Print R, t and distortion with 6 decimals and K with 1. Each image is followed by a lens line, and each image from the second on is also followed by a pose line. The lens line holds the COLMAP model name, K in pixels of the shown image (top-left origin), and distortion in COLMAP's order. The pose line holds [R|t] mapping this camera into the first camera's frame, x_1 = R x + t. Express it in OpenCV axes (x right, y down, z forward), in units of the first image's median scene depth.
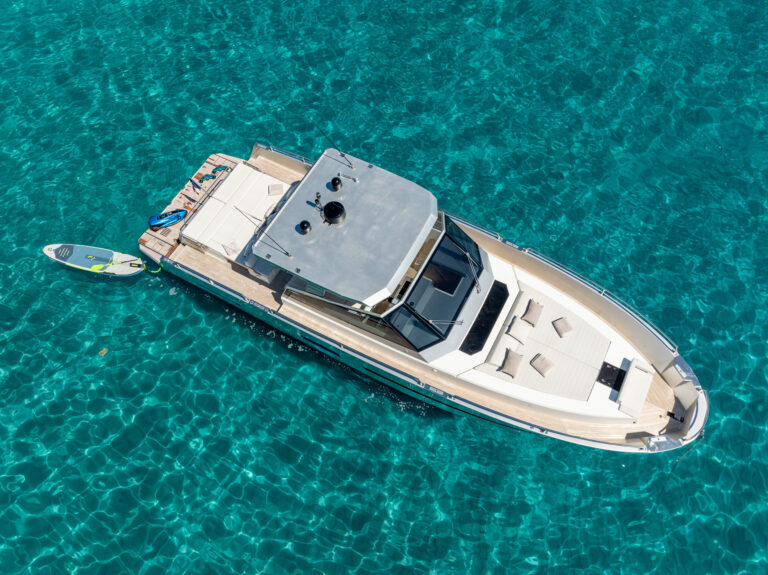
lens RADIAL K [[562.2, 0, 379.8], [0, 562.2, 285.7], [0, 0, 1]] dist [-0.041396, -0.004649]
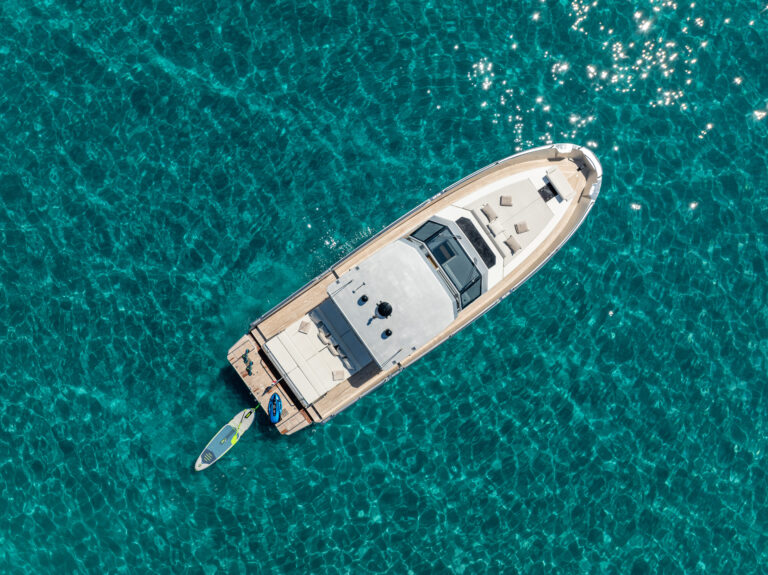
lens RADIAL K [[562.2, 0, 379.8], [0, 562.2, 285.7], [0, 0, 1]] dist [-0.041396, -0.004649]
pose [[0.434821, -0.900290, 0.020239, -0.059999], [0.794206, 0.393985, 0.462614, -0.808212], [-0.424461, -0.185080, 0.886329, -0.241741]]
